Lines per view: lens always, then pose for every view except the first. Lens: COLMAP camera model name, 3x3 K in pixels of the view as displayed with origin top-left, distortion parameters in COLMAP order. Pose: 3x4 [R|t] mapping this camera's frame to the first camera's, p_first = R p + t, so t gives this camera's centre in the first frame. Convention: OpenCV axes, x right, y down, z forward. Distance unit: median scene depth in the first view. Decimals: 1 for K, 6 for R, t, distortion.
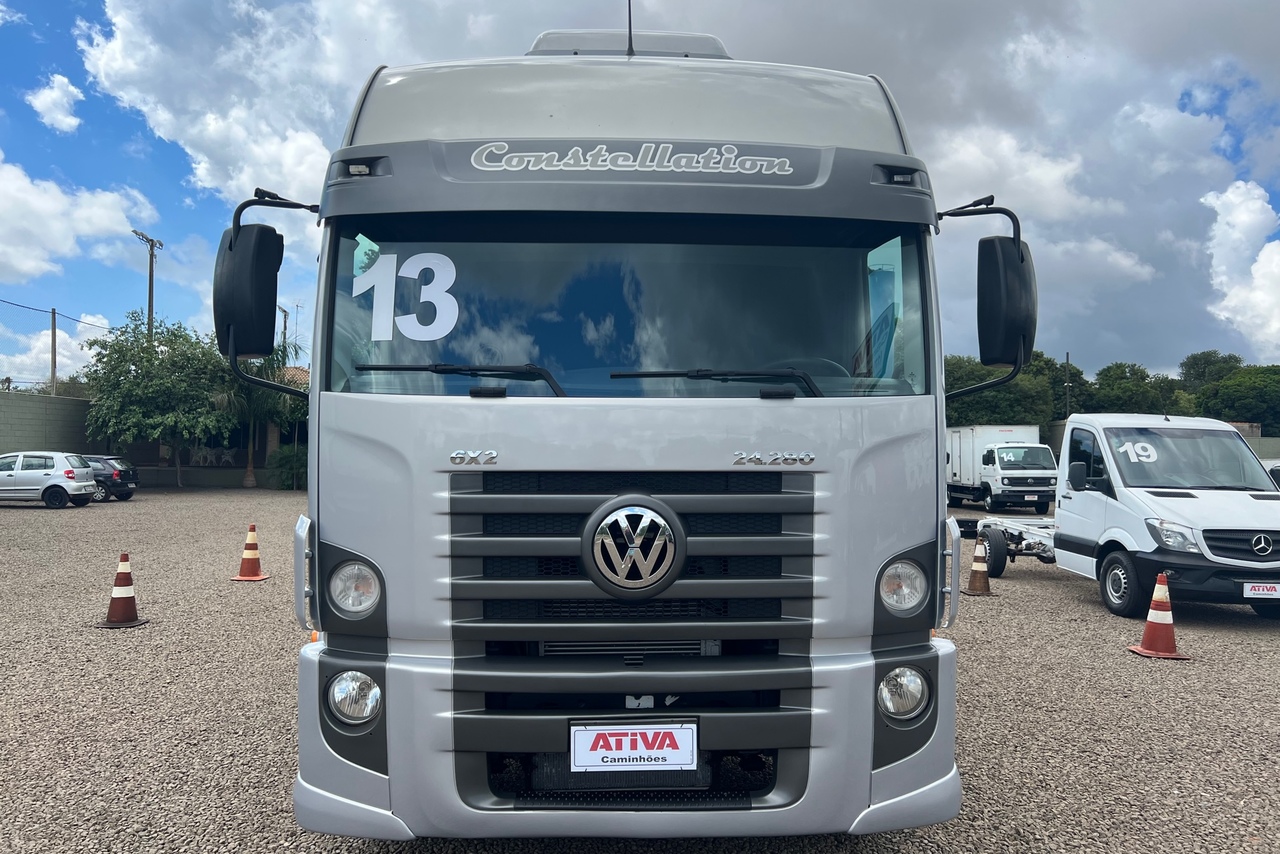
lens RADIAL K [[1027.3, 0, 640.0], [0, 1027.3, 427.0], [0, 0, 1]] dist [0.010068, 0.001303]
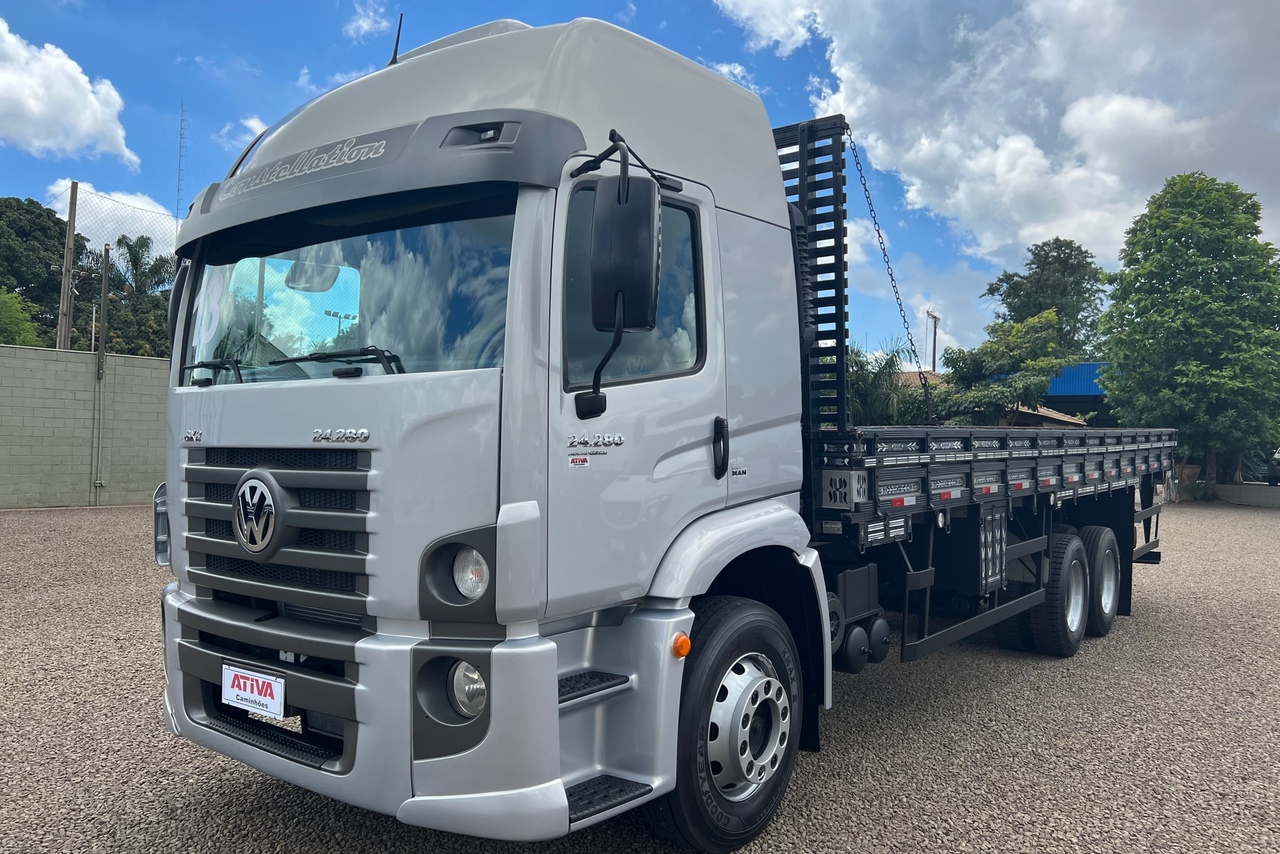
lens RADIAL K [[1015.6, 0, 640.0], [0, 1015.6, 427.0], [0, 0, 1]] dist [-0.052389, -0.000046]
pose [[0.750167, -0.012021, -0.661139, 1.009342], [0.008541, 0.999927, -0.008489, 0.031983], [0.661194, 0.000721, 0.750215, 0.434371]]
